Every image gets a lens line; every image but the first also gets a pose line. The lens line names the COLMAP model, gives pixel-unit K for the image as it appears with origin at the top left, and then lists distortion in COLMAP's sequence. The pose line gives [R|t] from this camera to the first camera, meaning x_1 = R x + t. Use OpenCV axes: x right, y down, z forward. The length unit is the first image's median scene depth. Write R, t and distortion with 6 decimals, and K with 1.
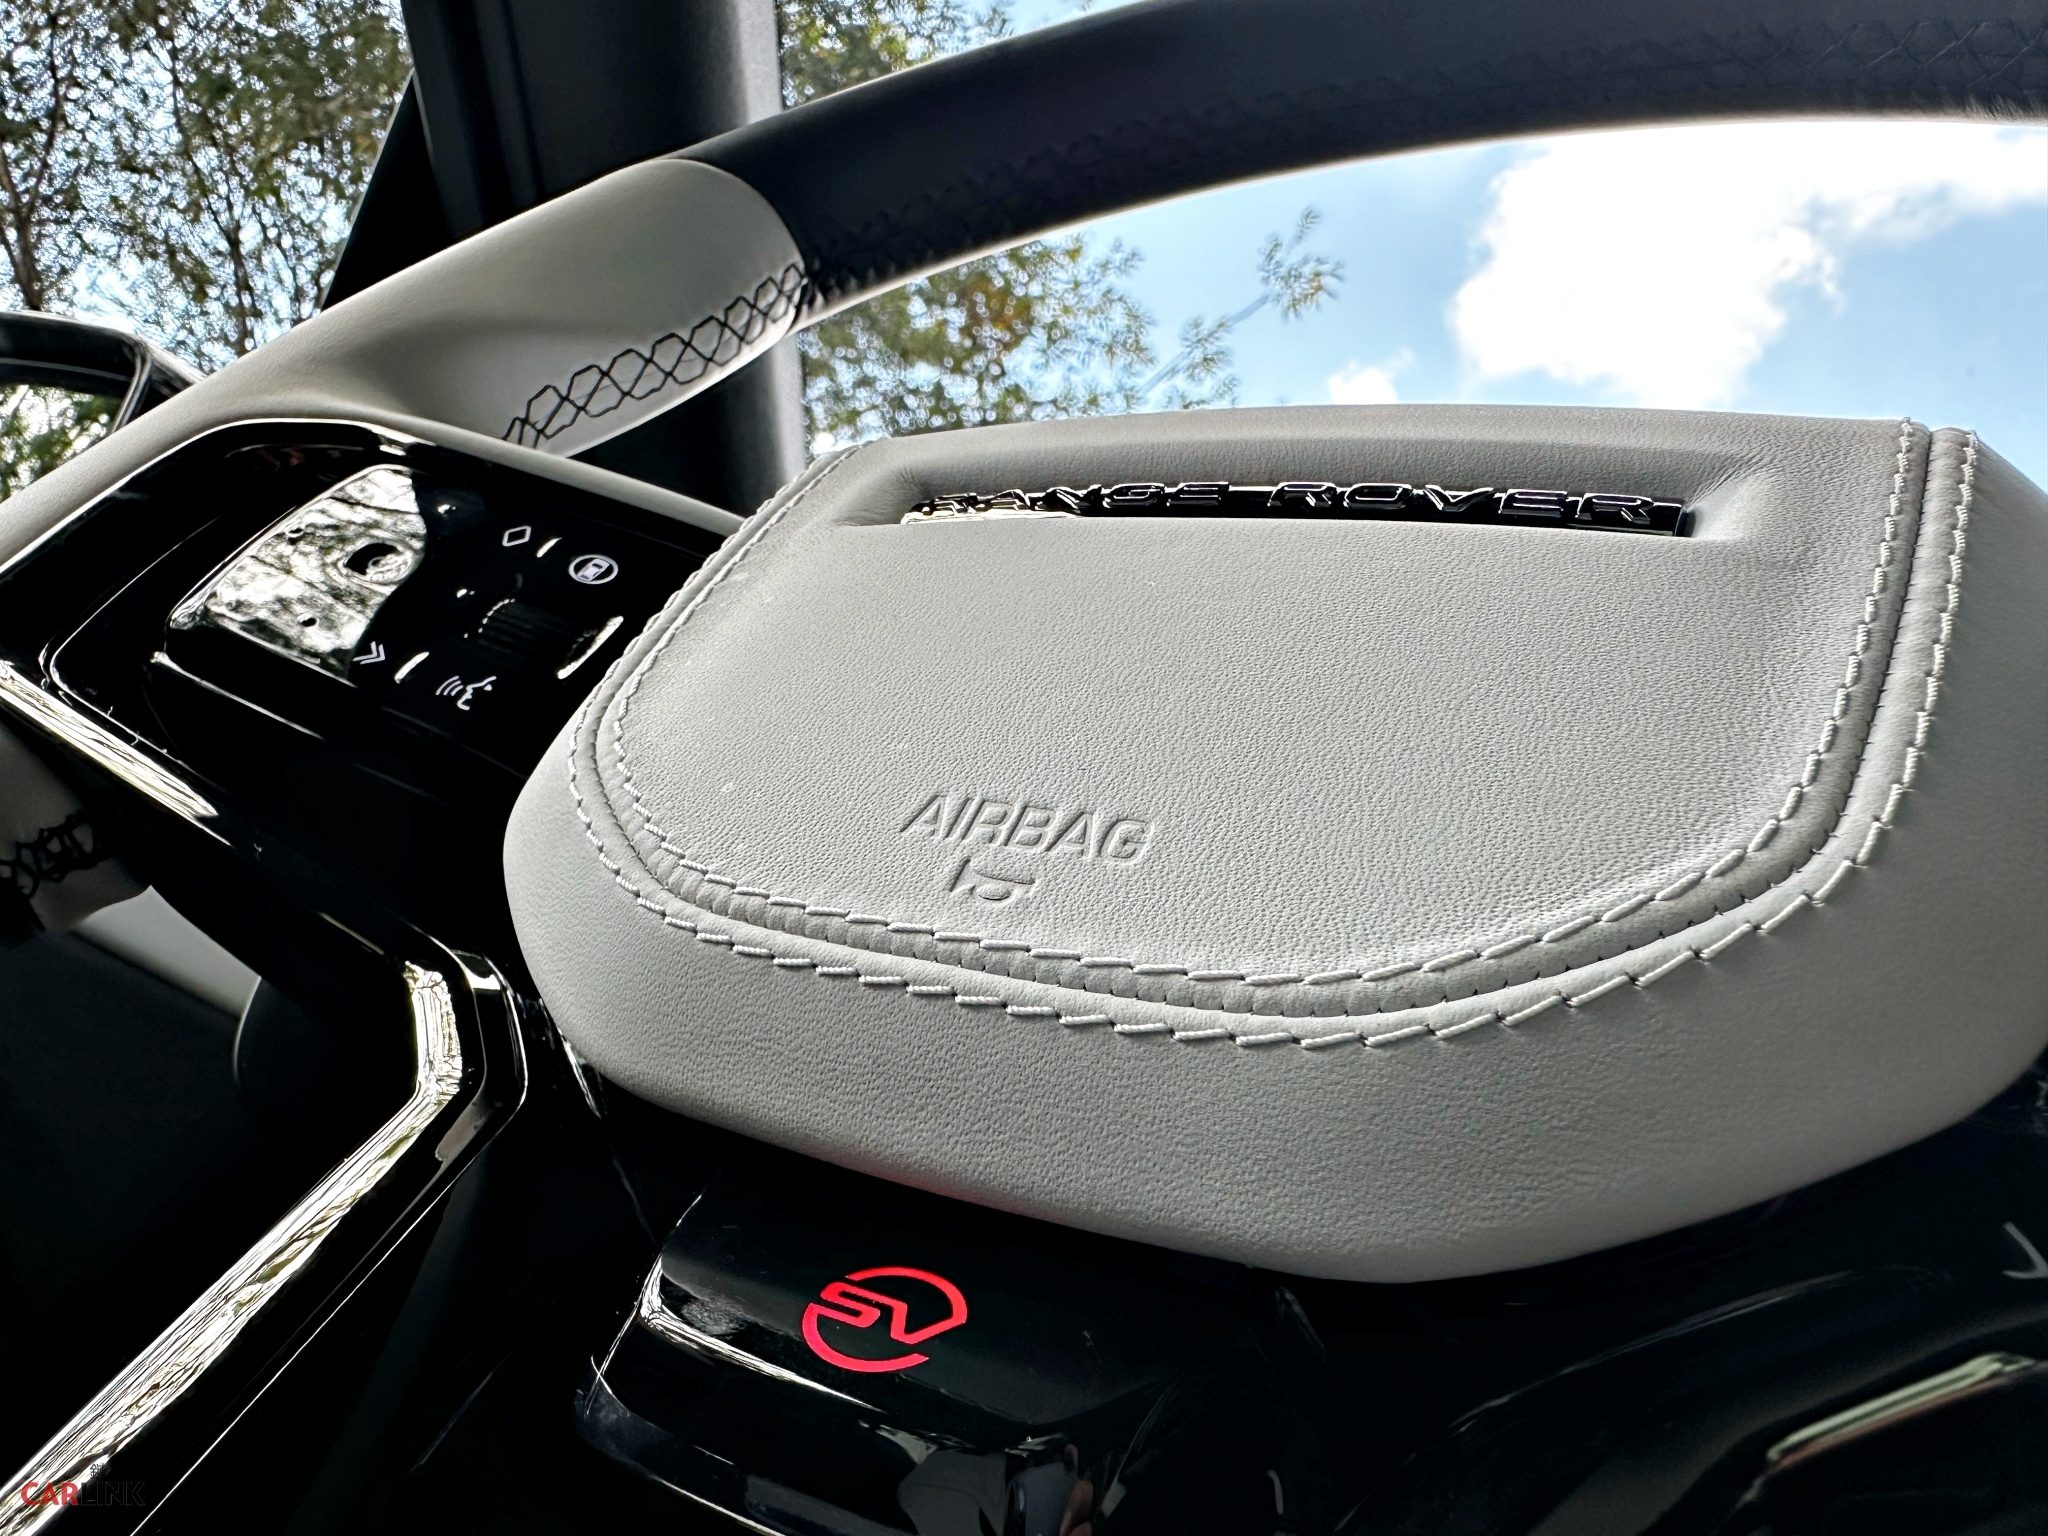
lens RADIAL K [[1440.7, 0, 1024.7], [0, 1440.7, 767.4], [0, 0, 1]] dist [-0.009936, -0.002538]
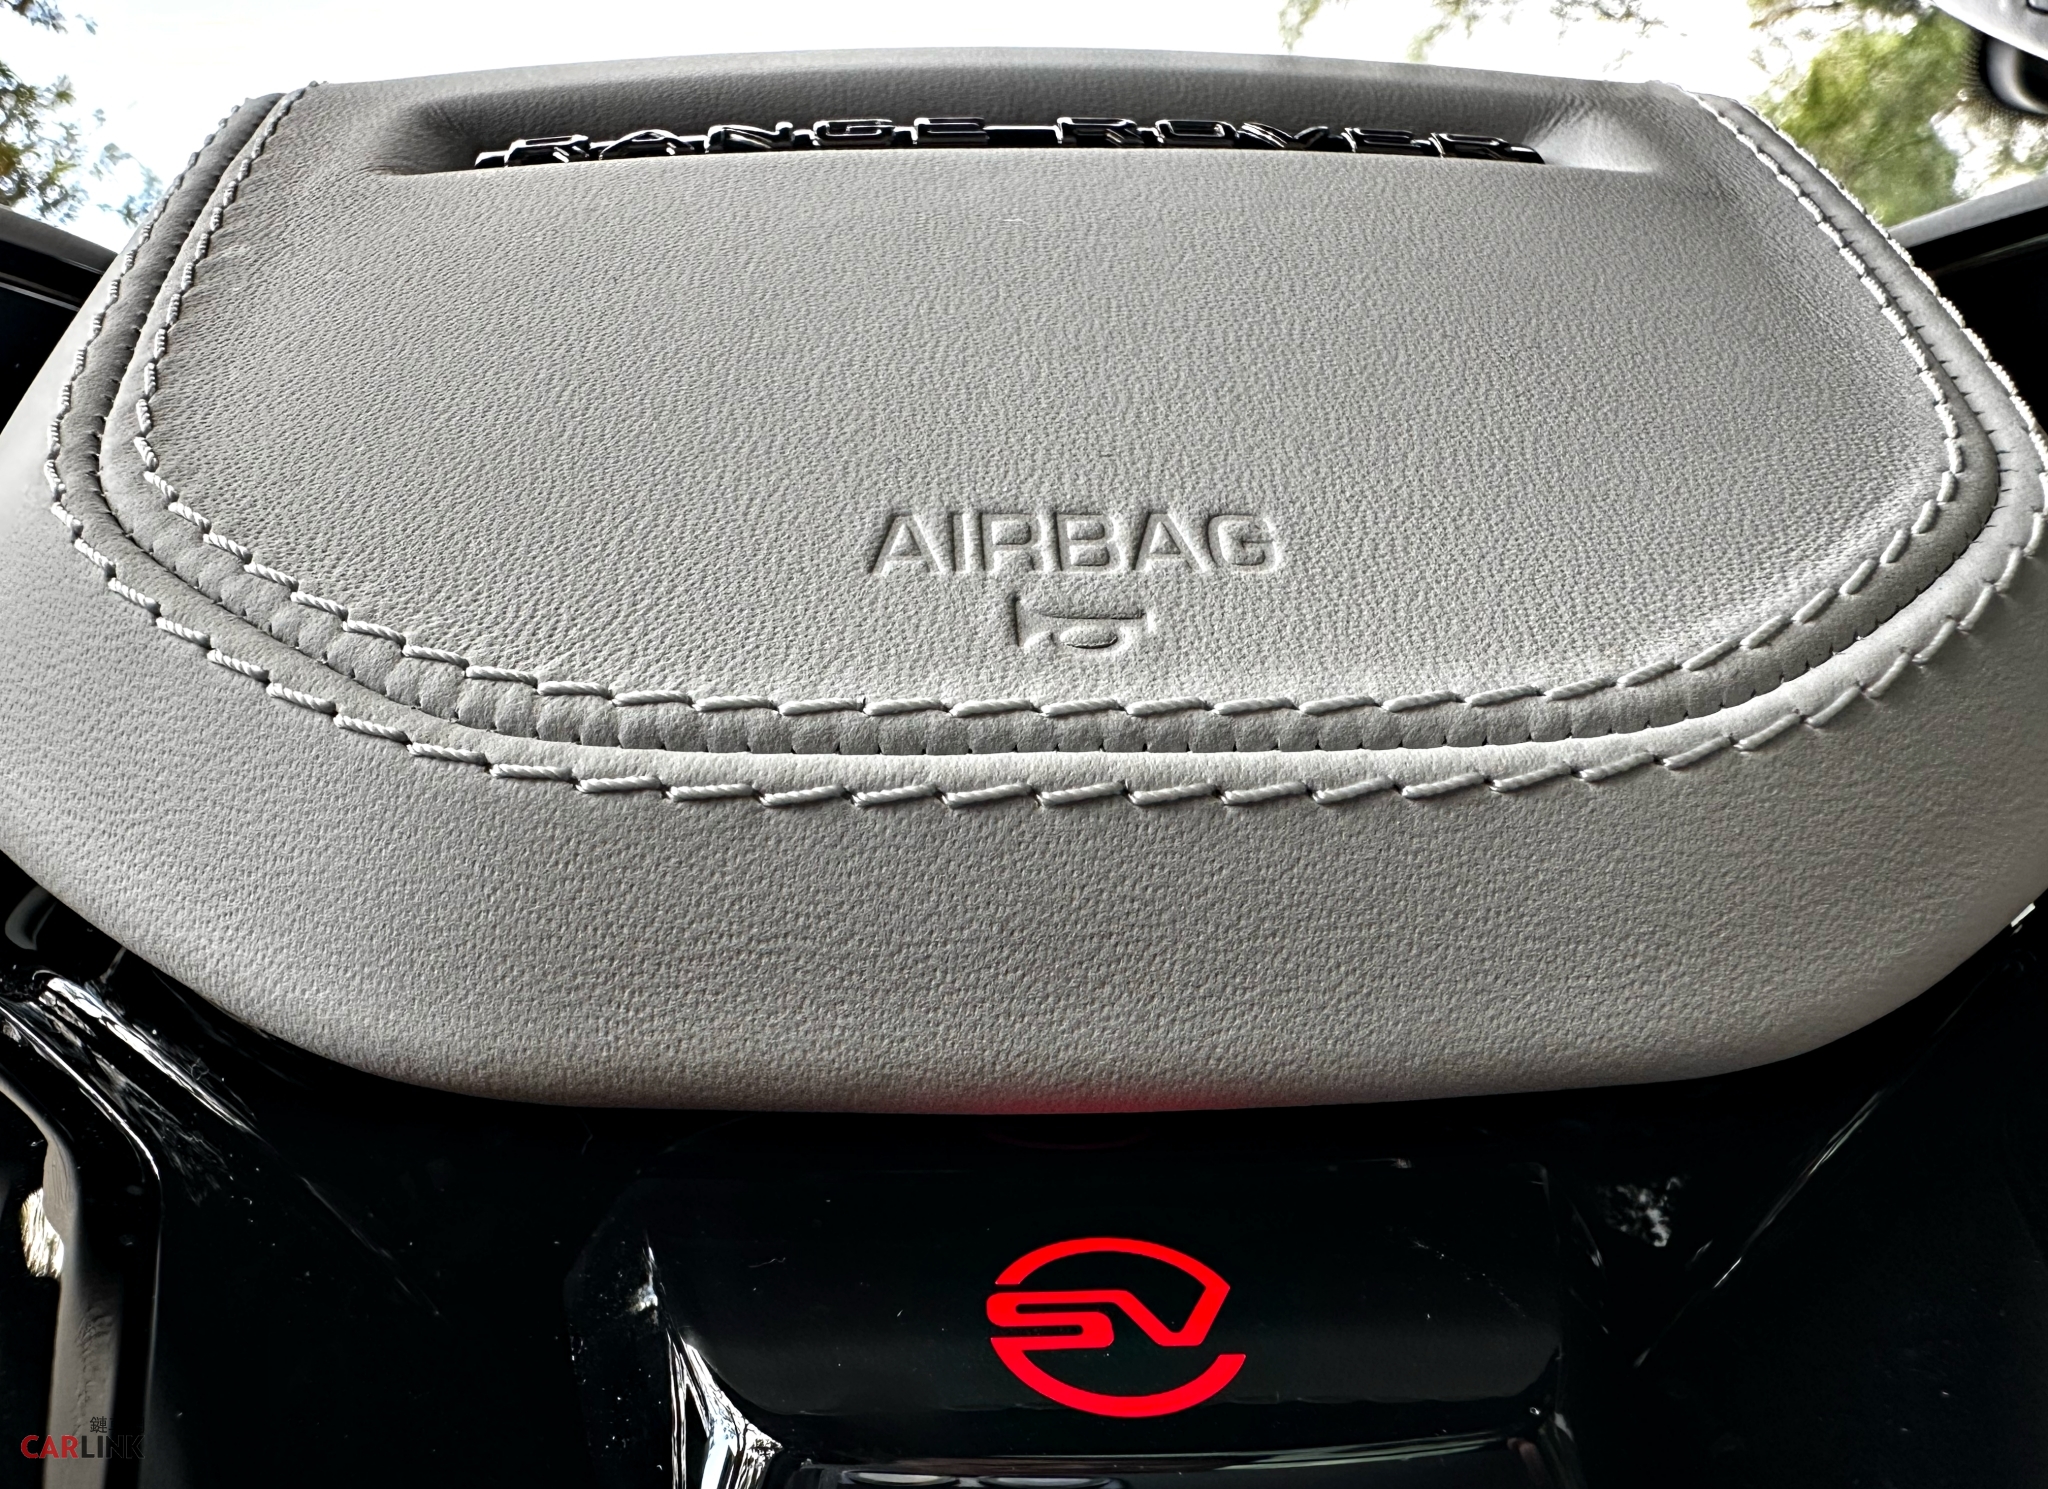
lens RADIAL K [[1563.5, 0, 1027.4], [0, 1563.5, 824.9], [0, 0, 1]] dist [-0.021103, -0.002592]
pose [[0.867519, -0.156844, 0.472029, -0.411008], [0.108101, 0.985752, 0.128868, 0.083146], [-0.485516, -0.060769, 0.872113, 0.449607]]
